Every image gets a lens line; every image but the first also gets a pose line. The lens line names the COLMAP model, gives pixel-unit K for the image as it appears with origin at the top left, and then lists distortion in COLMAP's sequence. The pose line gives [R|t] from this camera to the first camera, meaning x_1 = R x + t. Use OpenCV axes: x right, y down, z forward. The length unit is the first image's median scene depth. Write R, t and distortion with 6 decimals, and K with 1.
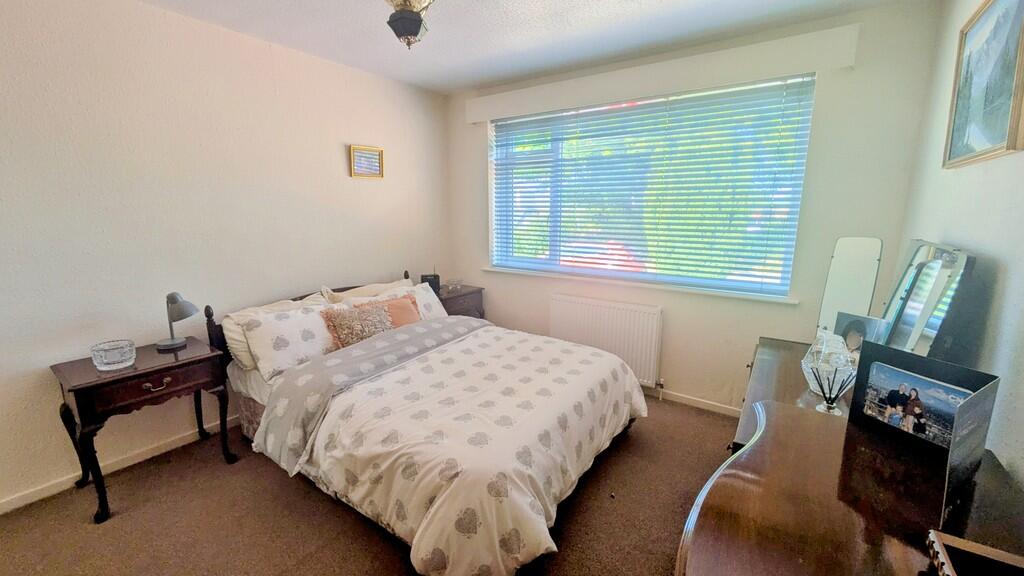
lens RADIAL K [[409.1, 0, 514.3], [0, 409.1, 285.5], [0, 0, 1]] dist [-0.000225, 0.000063]
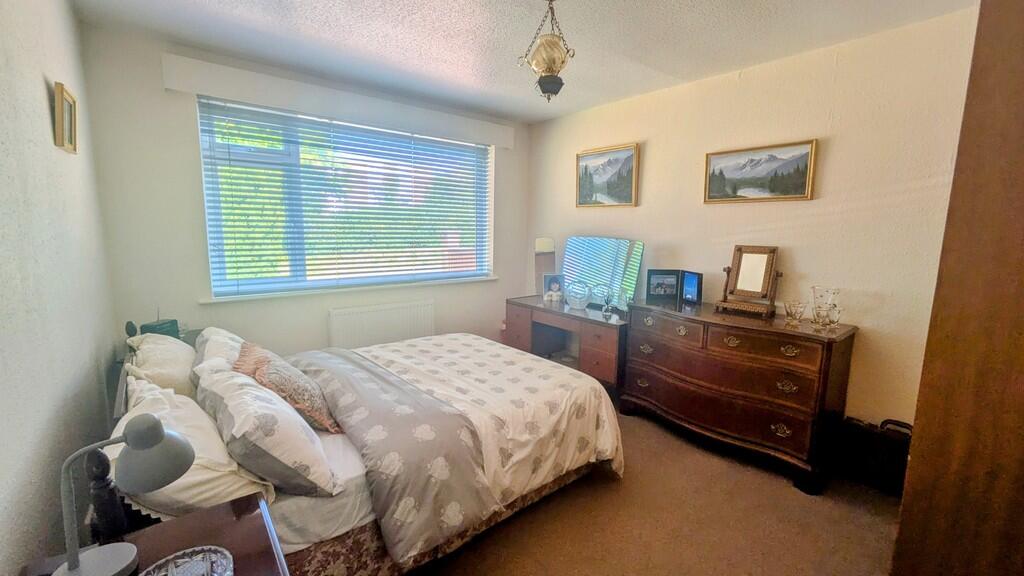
lens RADIAL K [[409.1, 0, 514.3], [0, 409.1, 285.5], [0, 0, 1]] dist [-0.000225, 0.000063]
pose [[0.274044, -0.130288, 0.952851, -1.145306], [0.161460, 0.982951, 0.087967, -0.084500], [-0.948067, 0.129740, 0.290408, 0.559255]]
